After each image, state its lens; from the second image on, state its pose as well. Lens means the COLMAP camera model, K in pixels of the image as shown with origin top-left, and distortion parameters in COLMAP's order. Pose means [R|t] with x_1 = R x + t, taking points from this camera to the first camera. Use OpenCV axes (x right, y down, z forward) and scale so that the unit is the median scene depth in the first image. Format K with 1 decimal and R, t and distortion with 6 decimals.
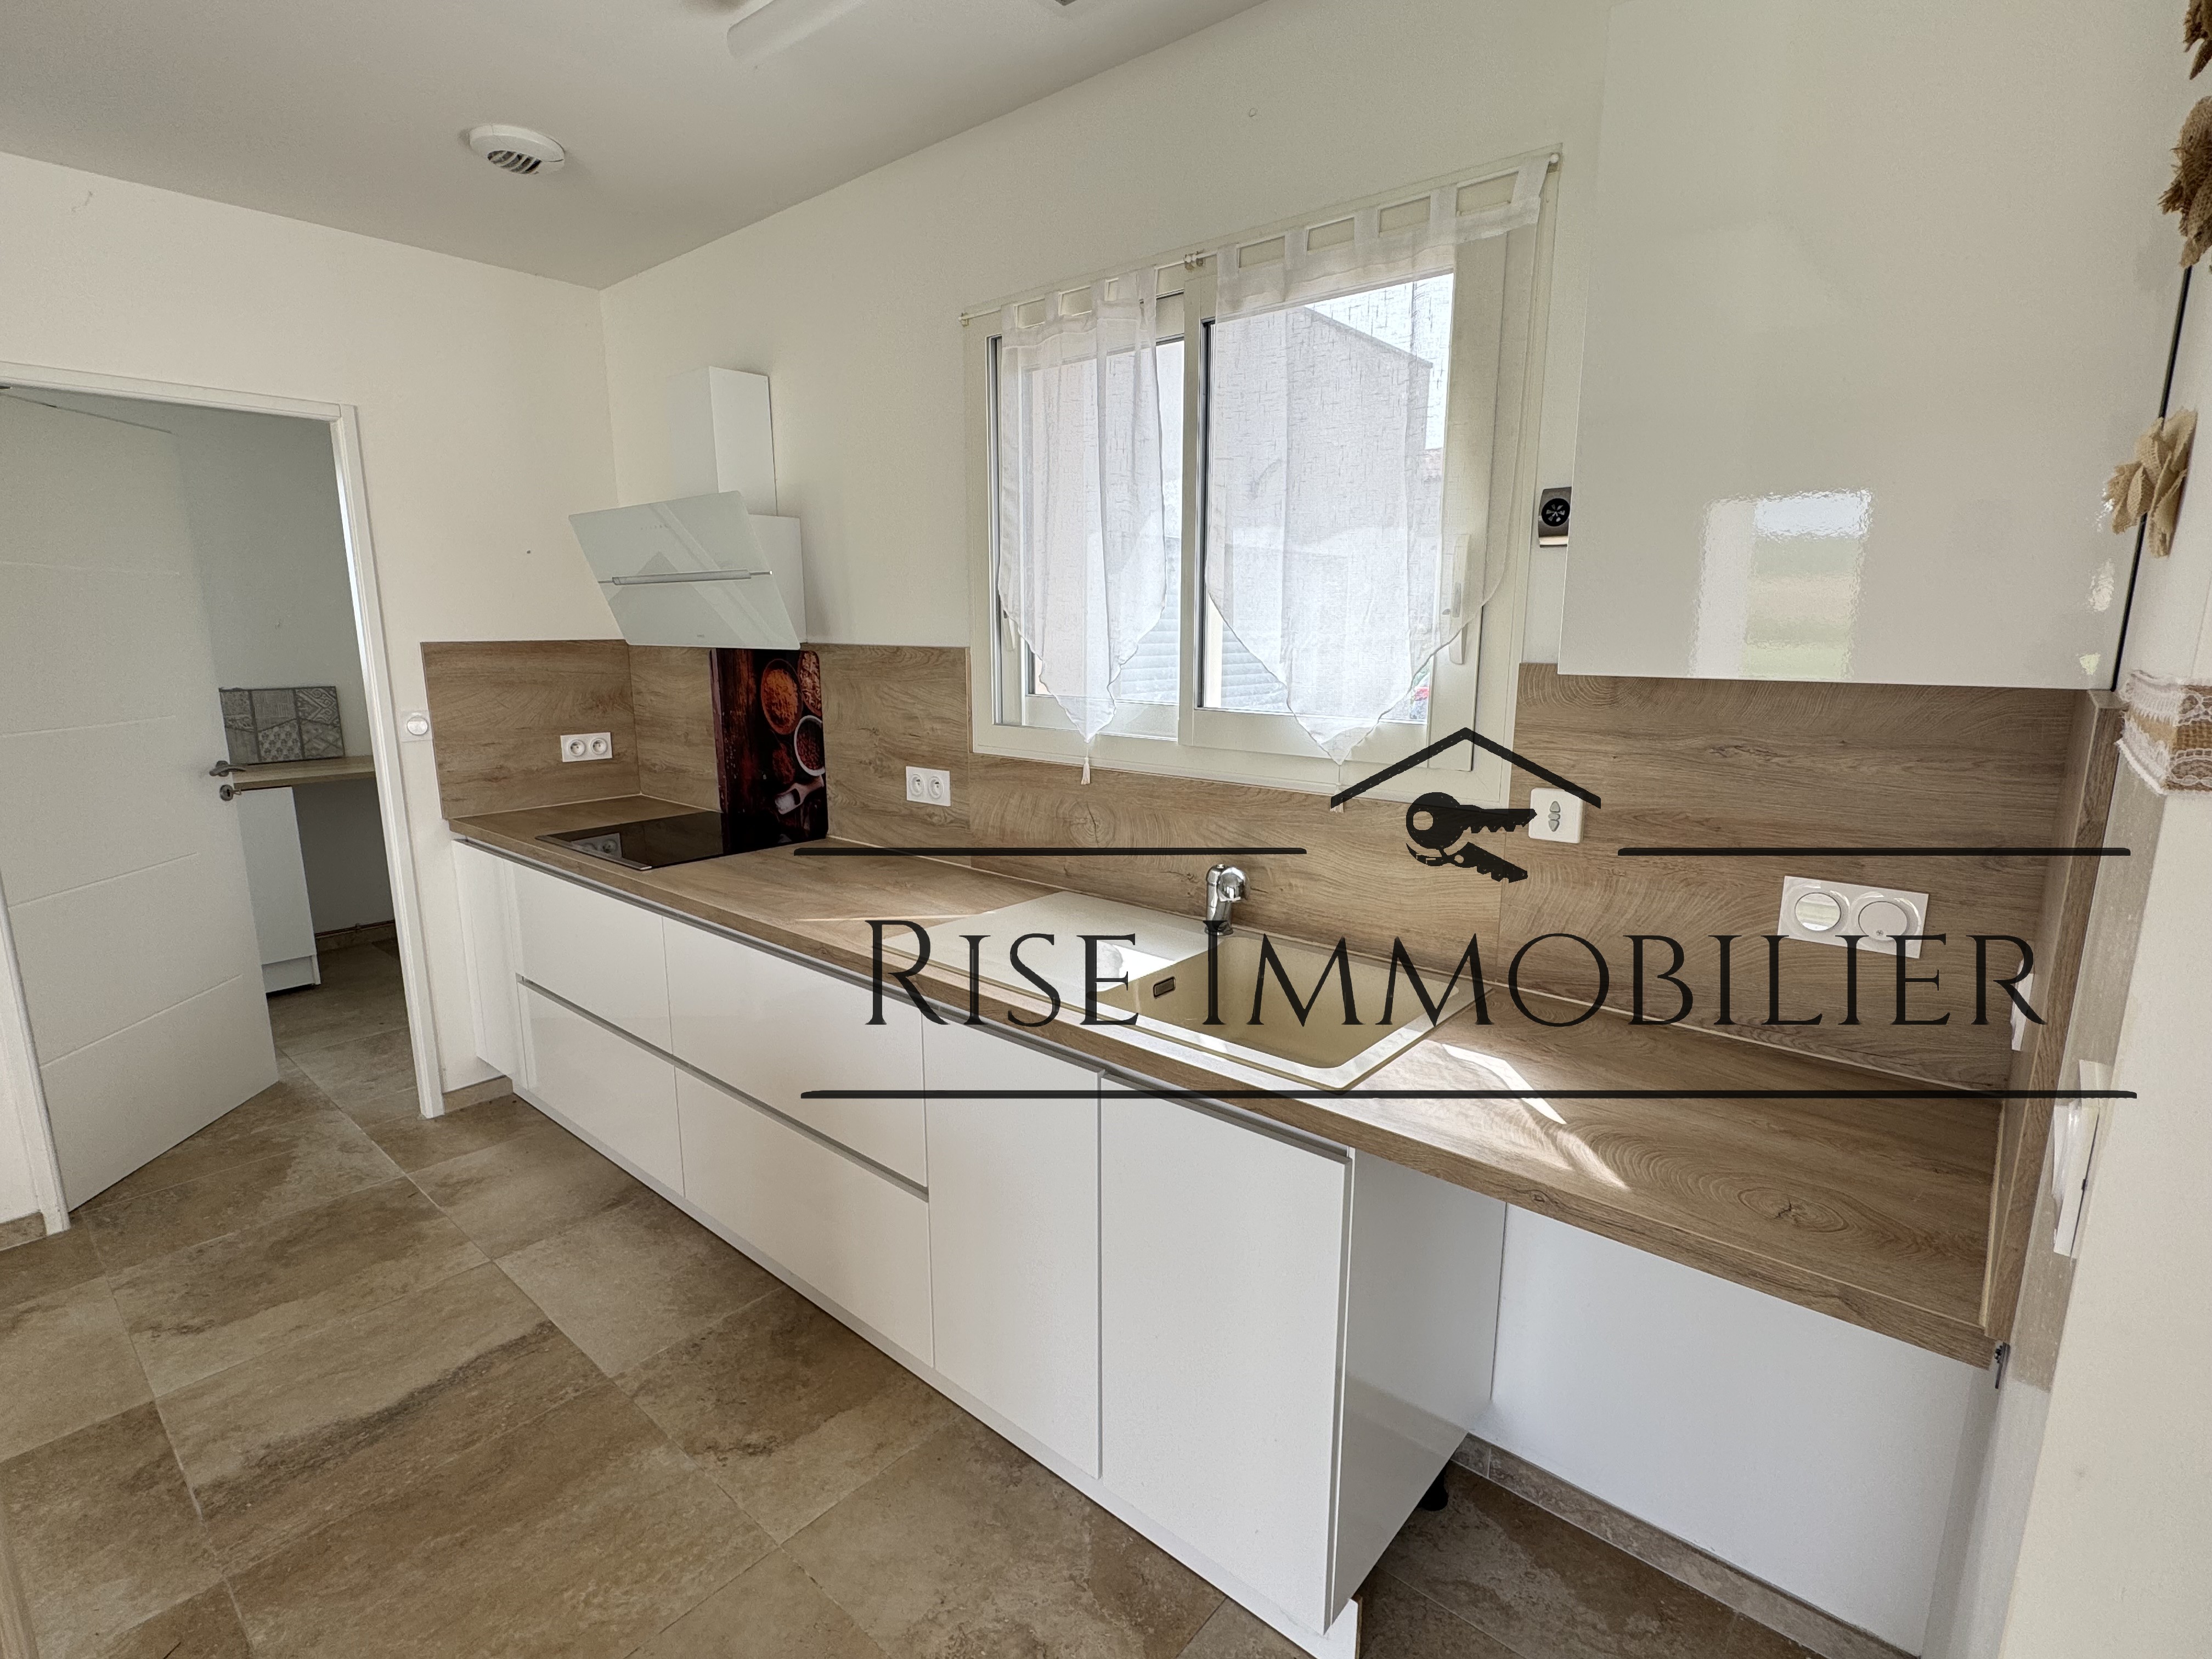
lens RADIAL K [[1070.9, 0, 1110.0], [0, 1070.9, 826.4], [0, 0, 1]] dist [-0.000621, 0.000088]
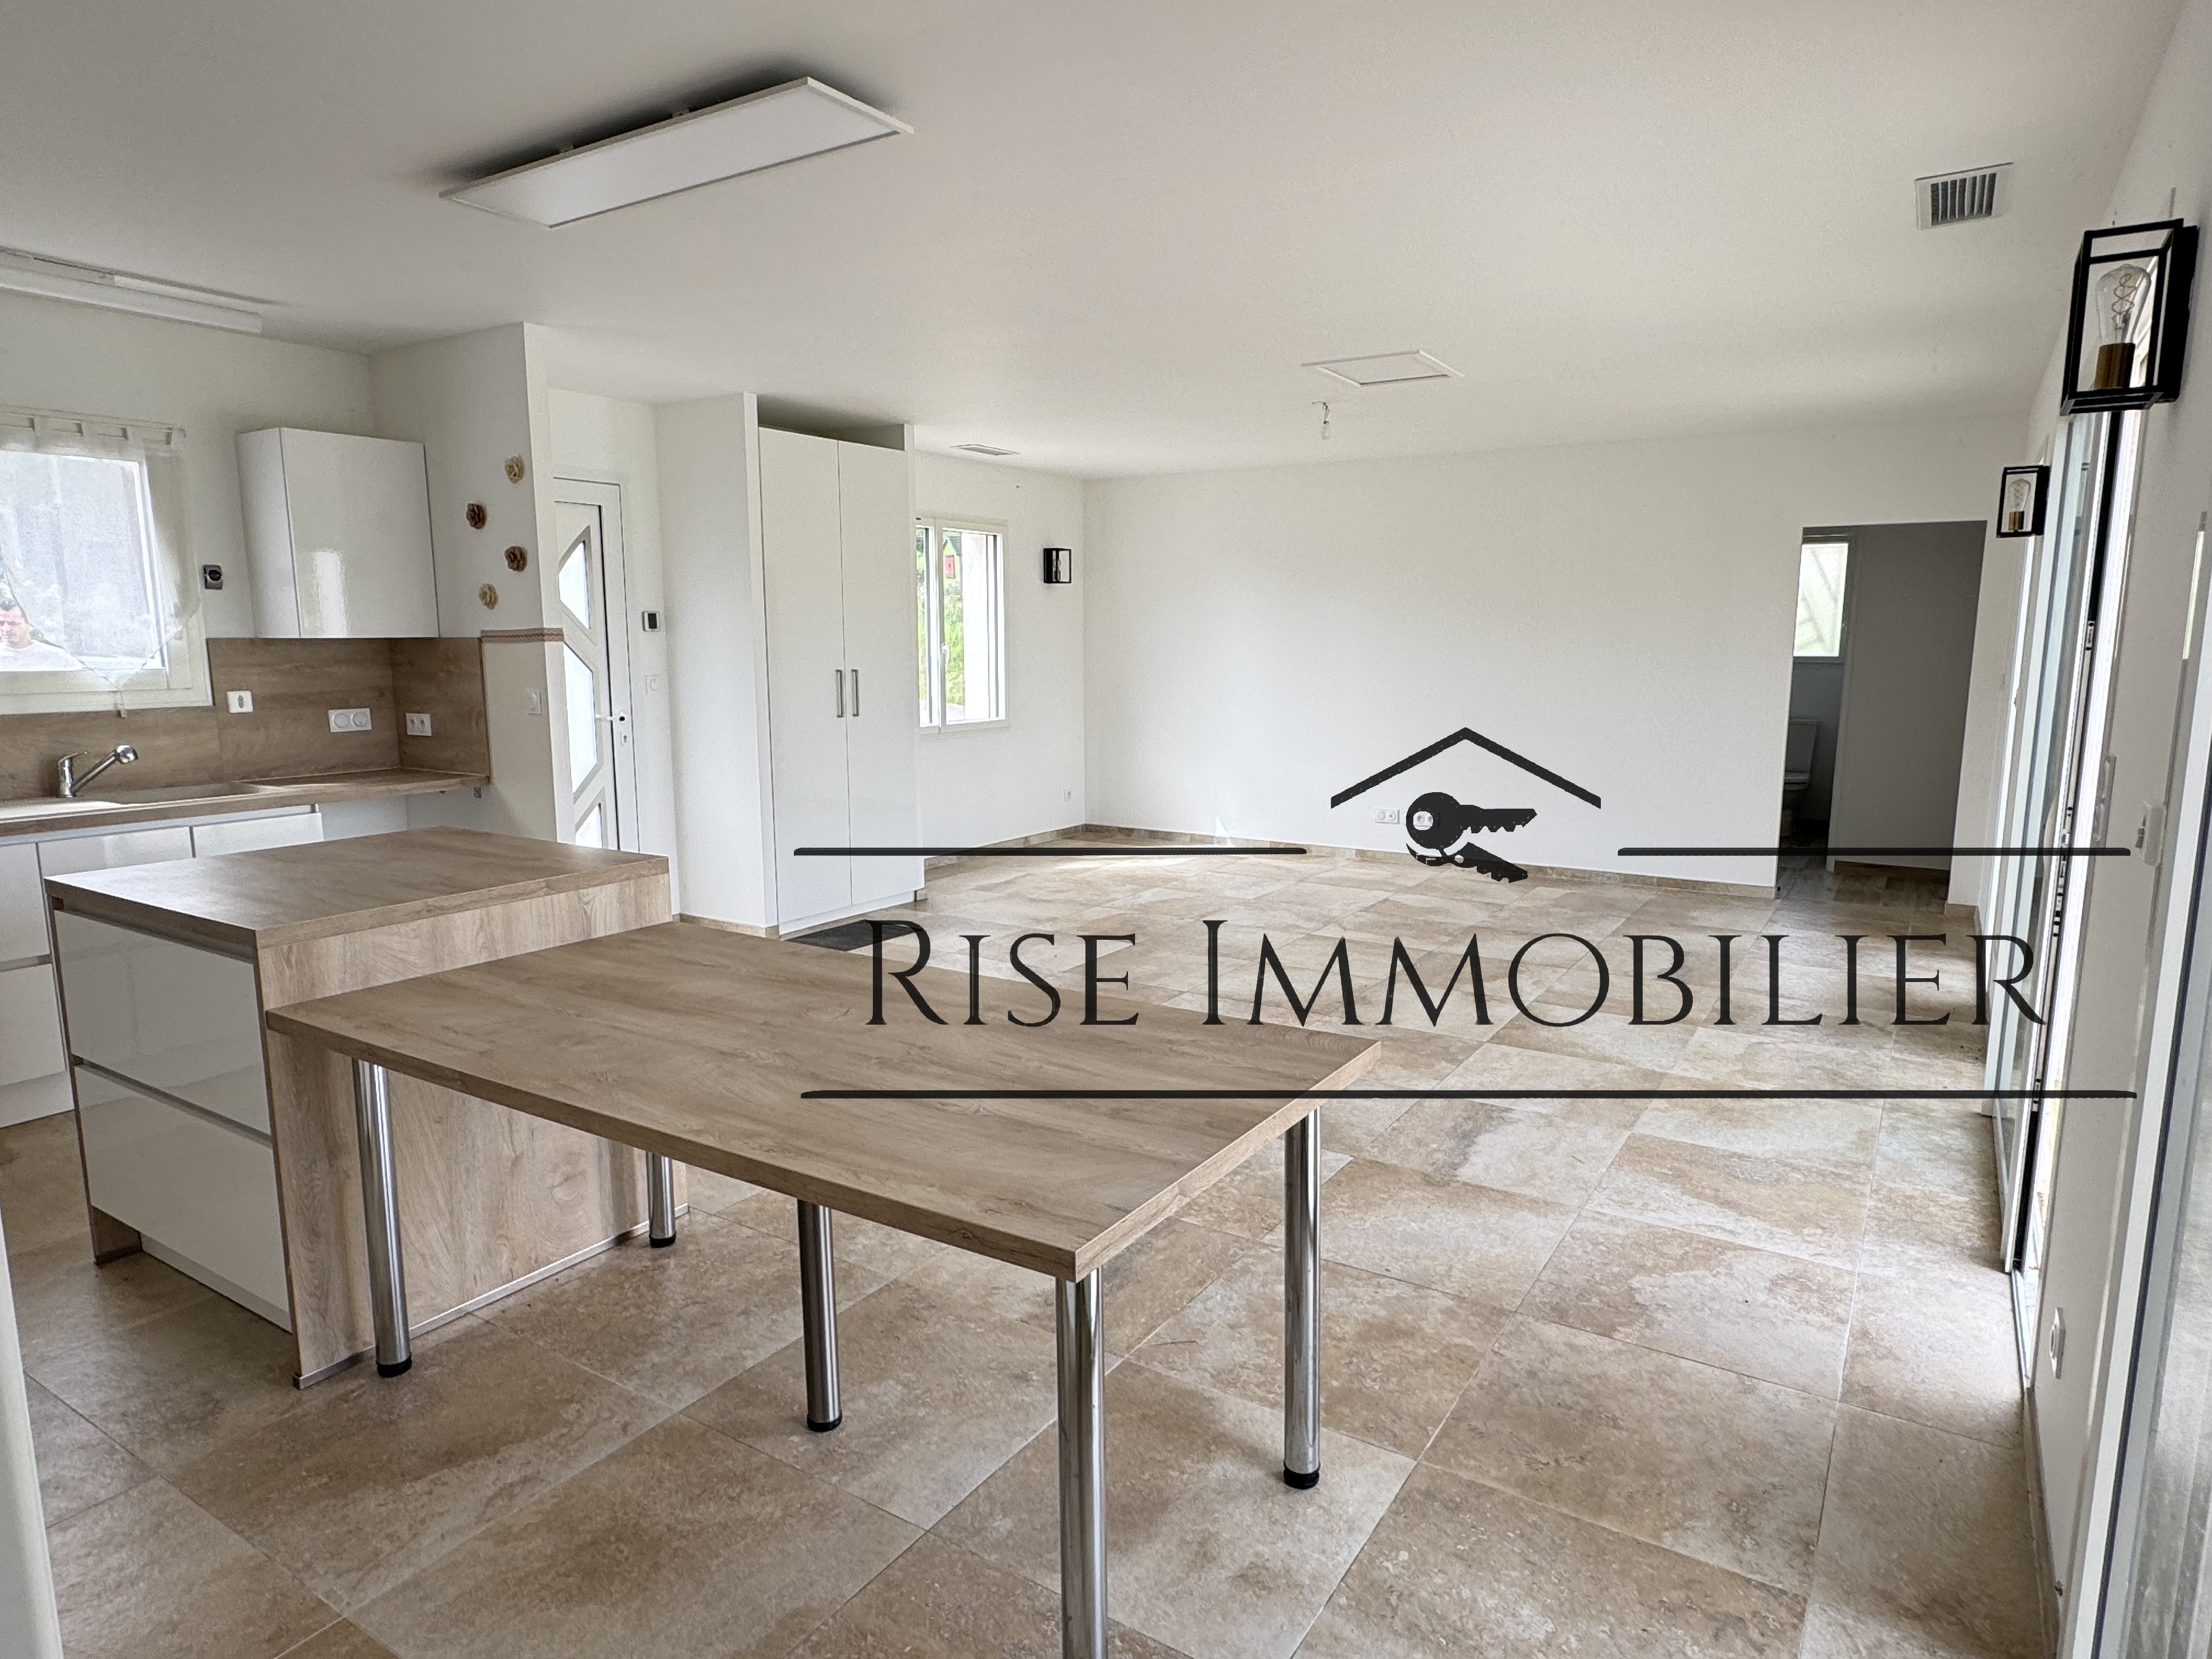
lens RADIAL K [[1316.5, 0, 1104.4], [0, 1316.5, 831.7], [0, 0, 1]] dist [0.007750, -0.000011]
pose [[-0.139104, -0.149815, 0.978880, -1.694941], [0.189924, 0.966104, 0.174848, 0.073756], [-0.971894, 0.210235, -0.105935, -0.302044]]
